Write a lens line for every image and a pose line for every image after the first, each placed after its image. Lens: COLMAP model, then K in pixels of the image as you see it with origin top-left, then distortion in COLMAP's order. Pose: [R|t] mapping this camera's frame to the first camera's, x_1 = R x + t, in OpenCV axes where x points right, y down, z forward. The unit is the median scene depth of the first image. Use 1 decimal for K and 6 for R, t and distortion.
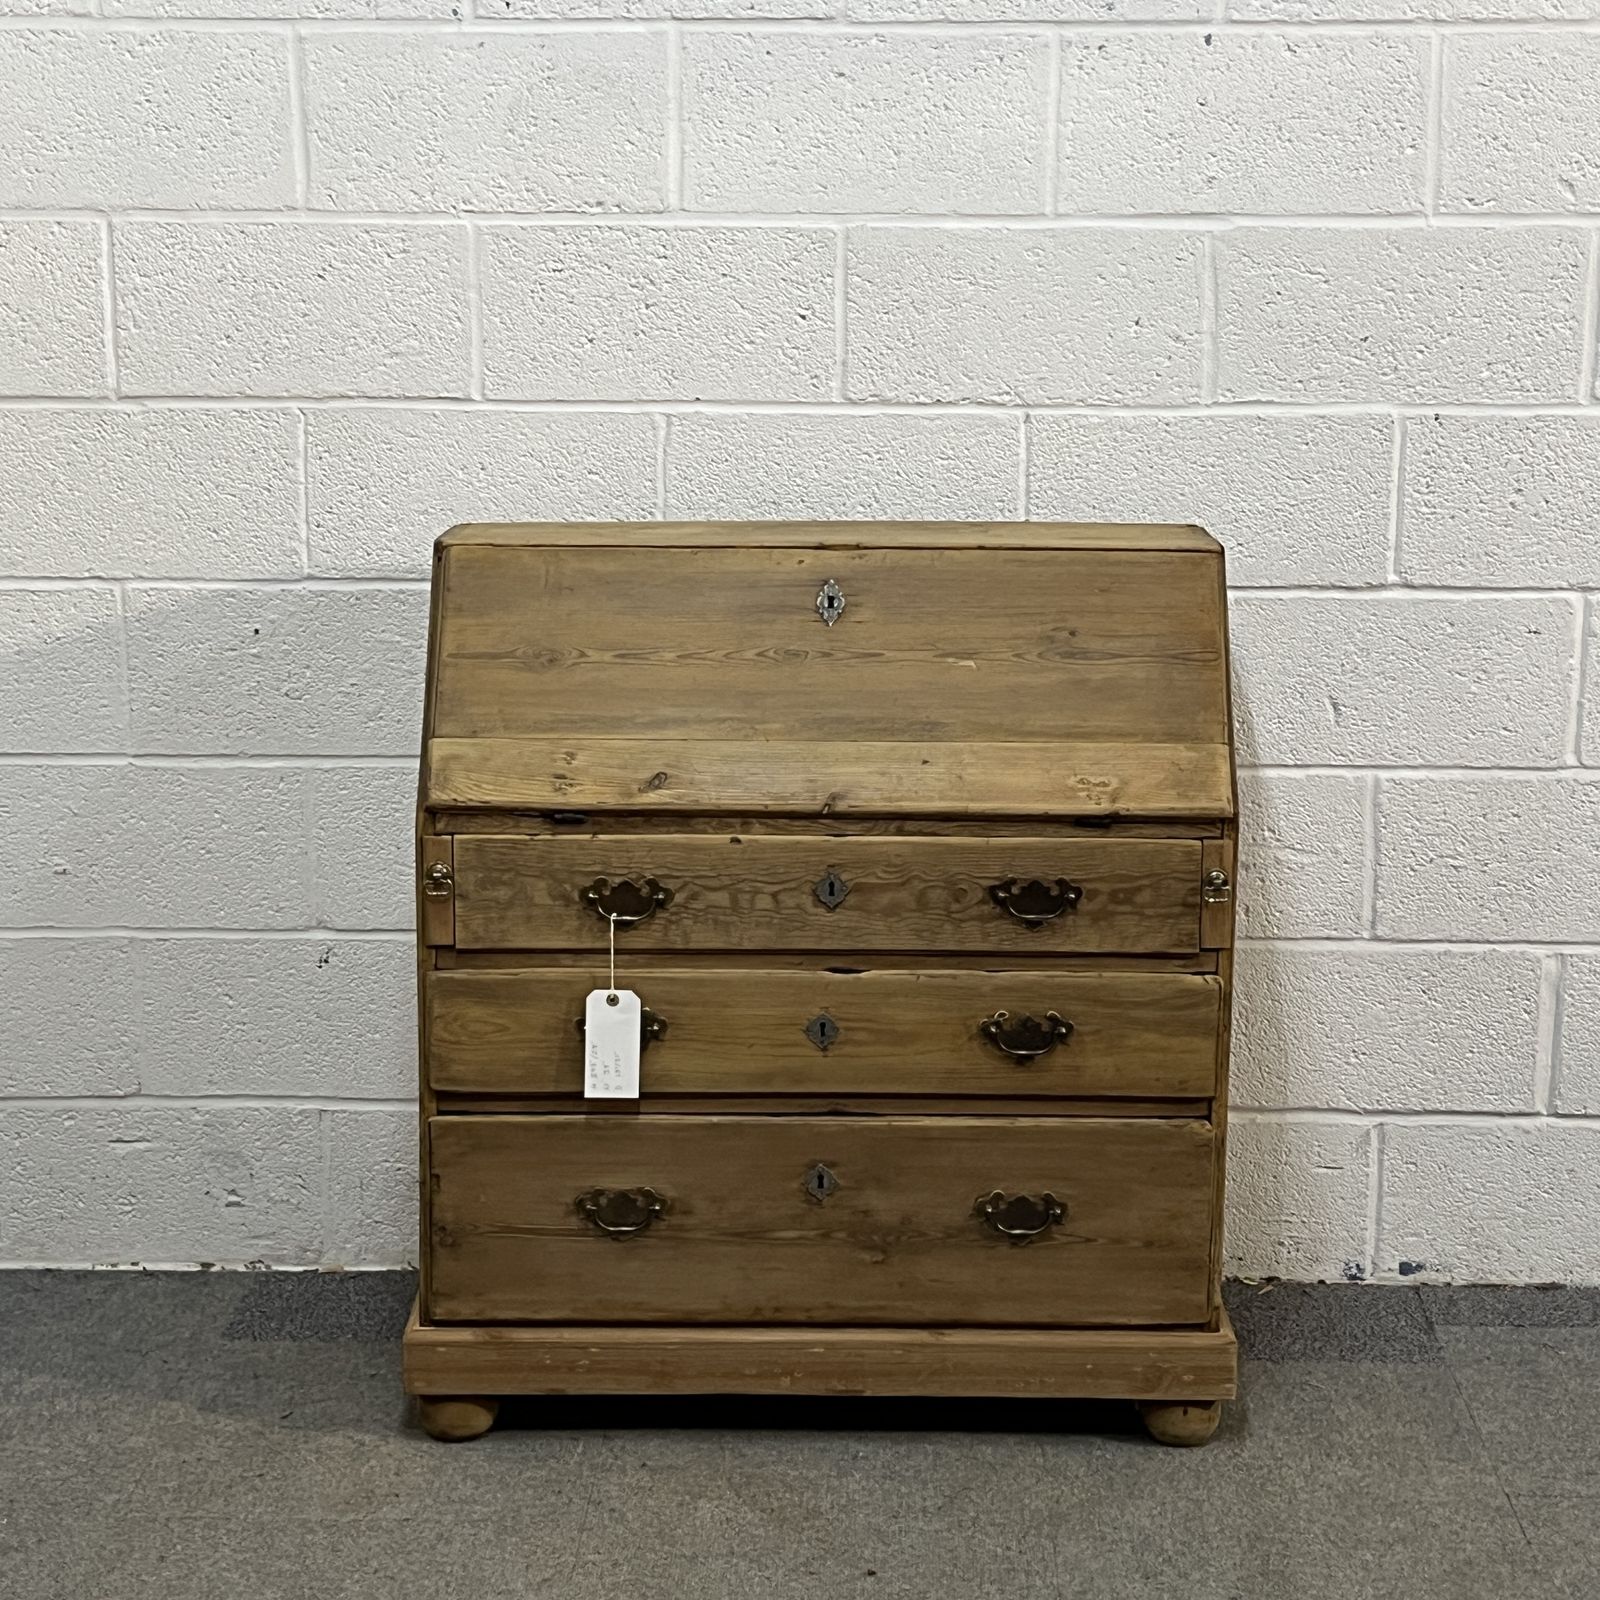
lens RADIAL K [[3069.1, 0, 798.8], [0, 3069.1, 823.7], [0, 0, 1]] dist [0.202526, -0.791575]
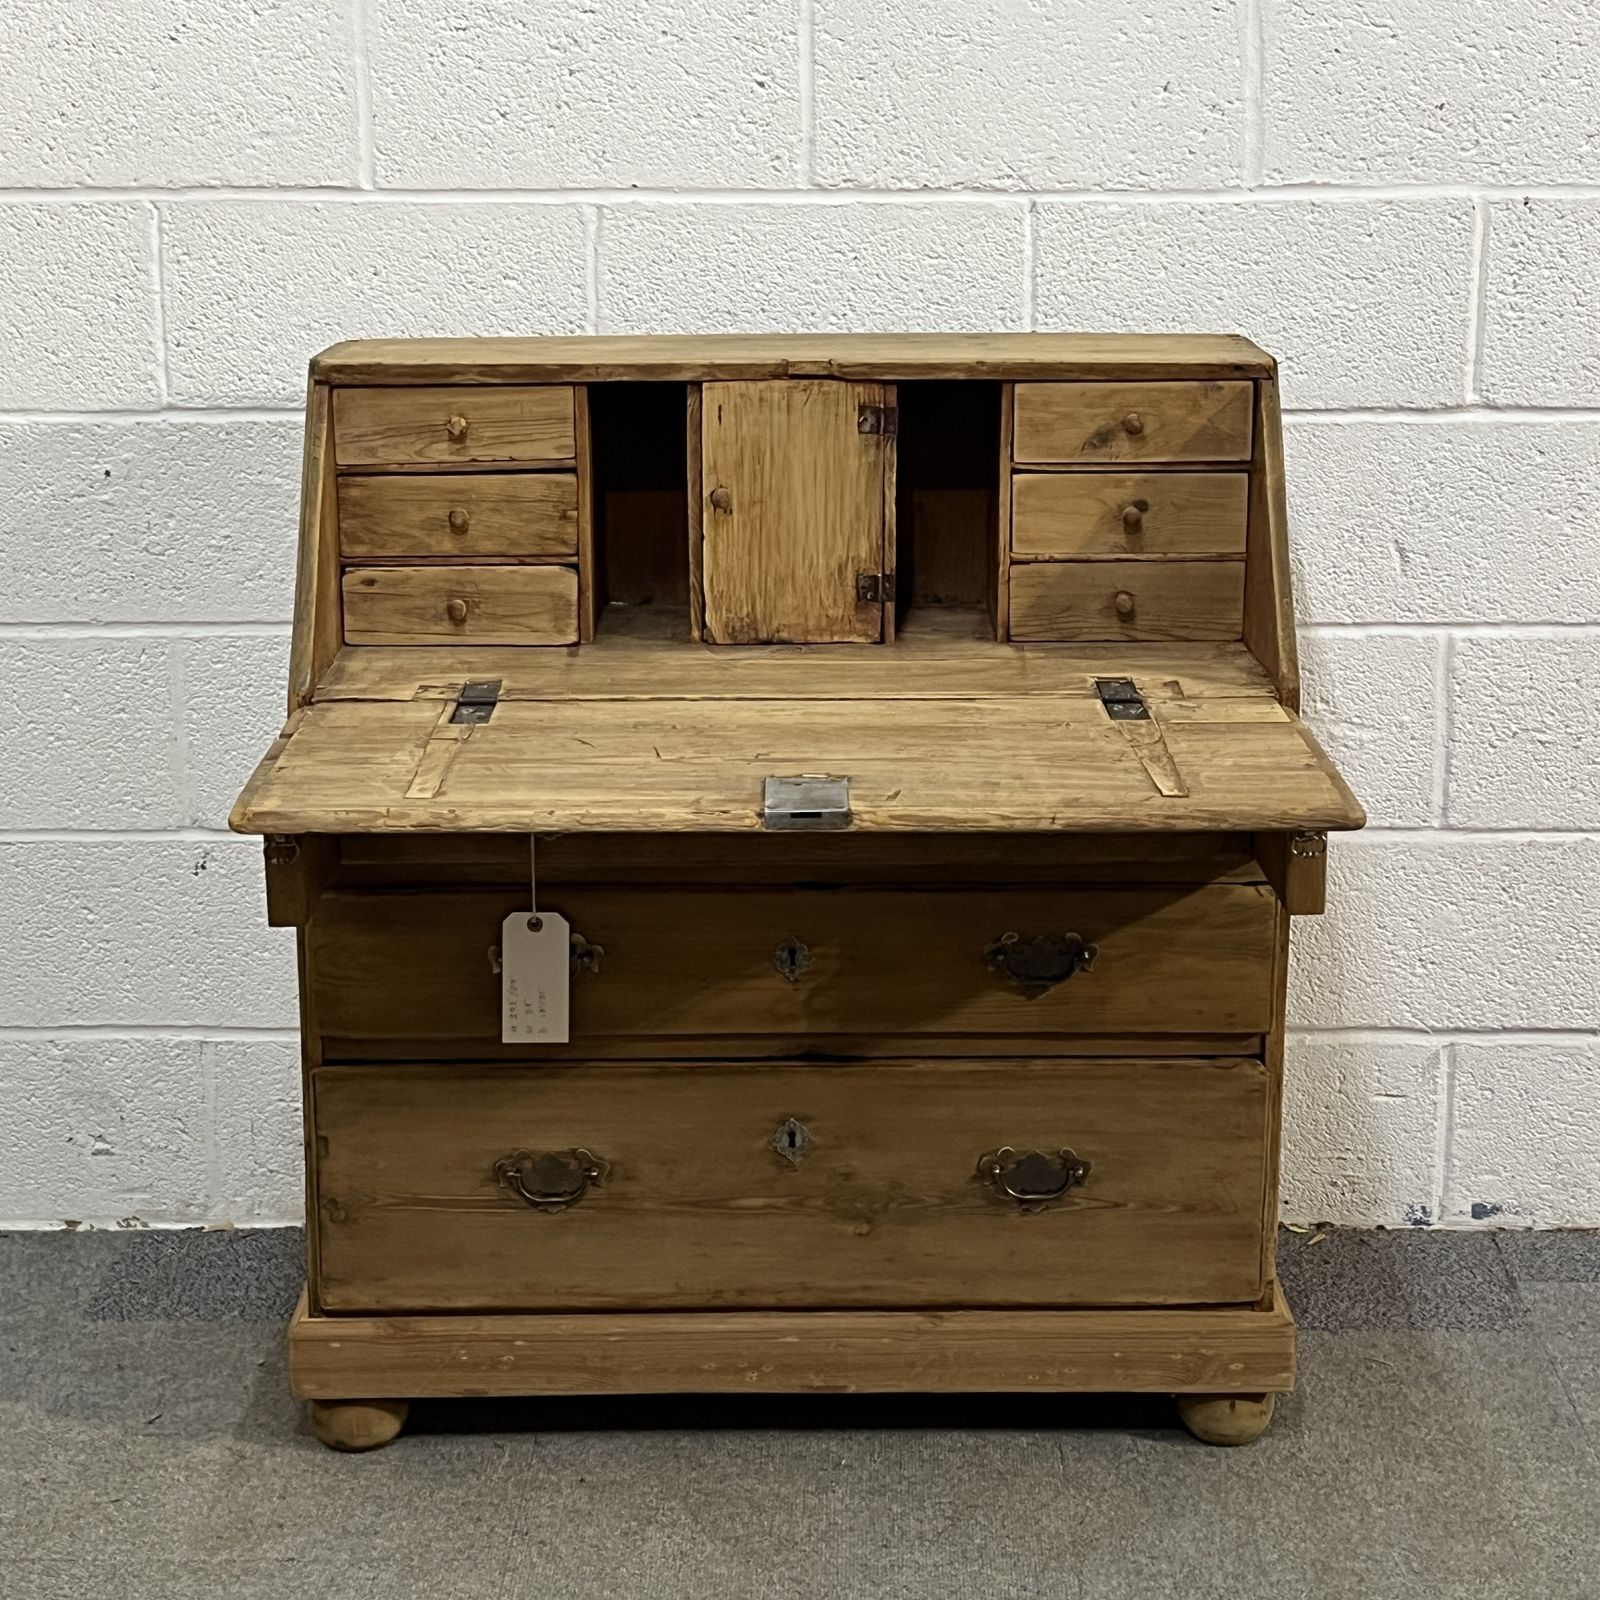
lens RADIAL K [[3073.5, 0, 821.7], [0, 3073.5, 819.3], [0, 0, 1]] dist [0.181470, -0.662414]
pose [[0.999852, -0.010520, 0.013643, 0.004192], [0.009810, 0.998643, 0.051149, -0.010248], [-0.014162, -0.051008, 0.998598, 0.160860]]
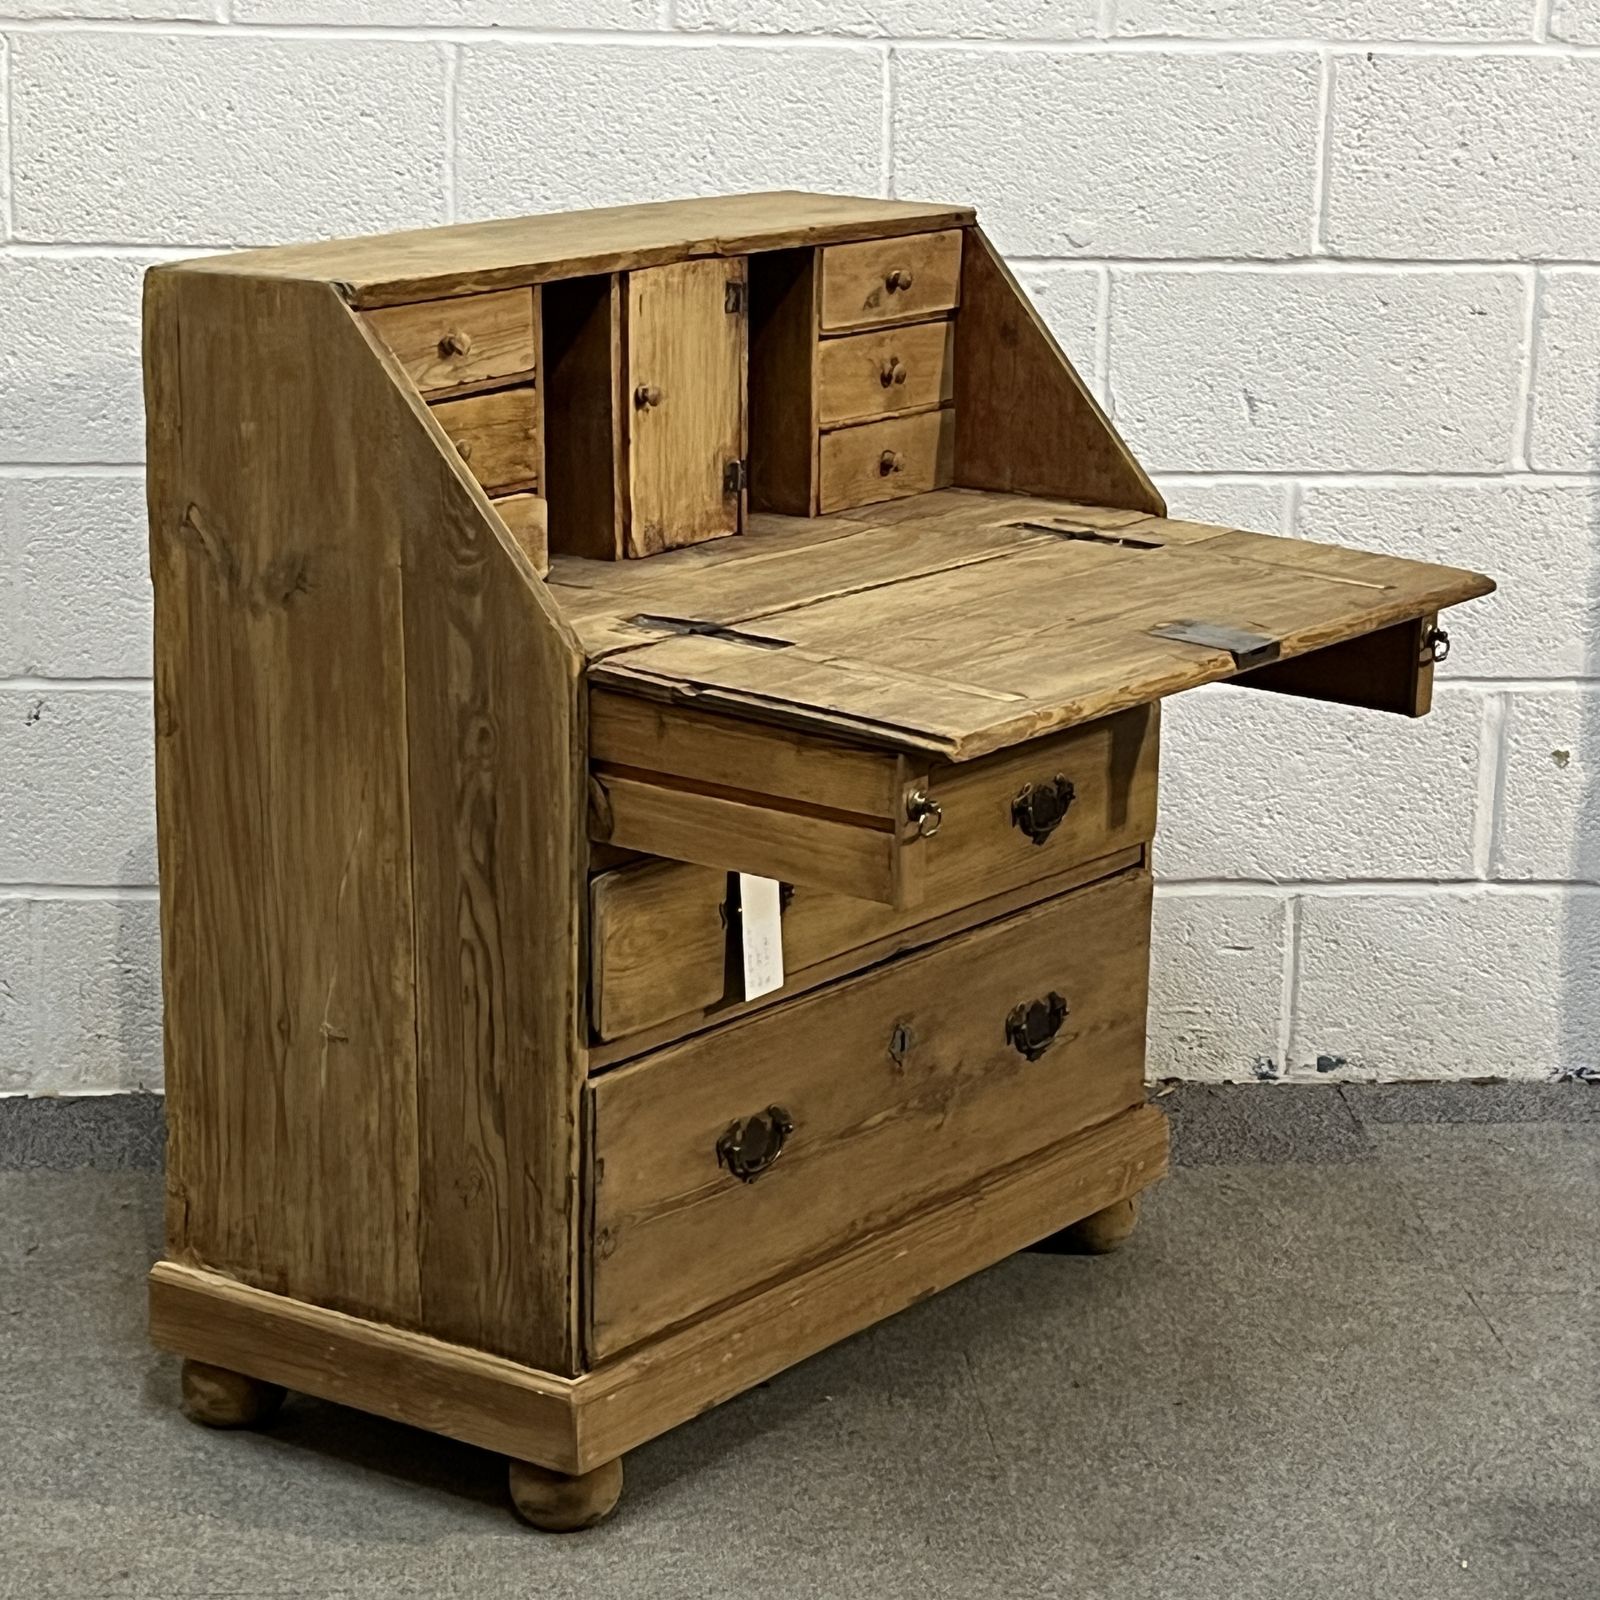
lens RADIAL K [[4054.7, 0, 817.9], [0, 4054.7, 823.6], [0, 0, 1]] dist [0.230794, -1.064518]
pose [[0.993242, -0.012944, 0.115341, -0.075208], [0.008182, 0.999098, 0.041660, 0.030360], [-0.115776, -0.040435, 0.992452, -0.102361]]
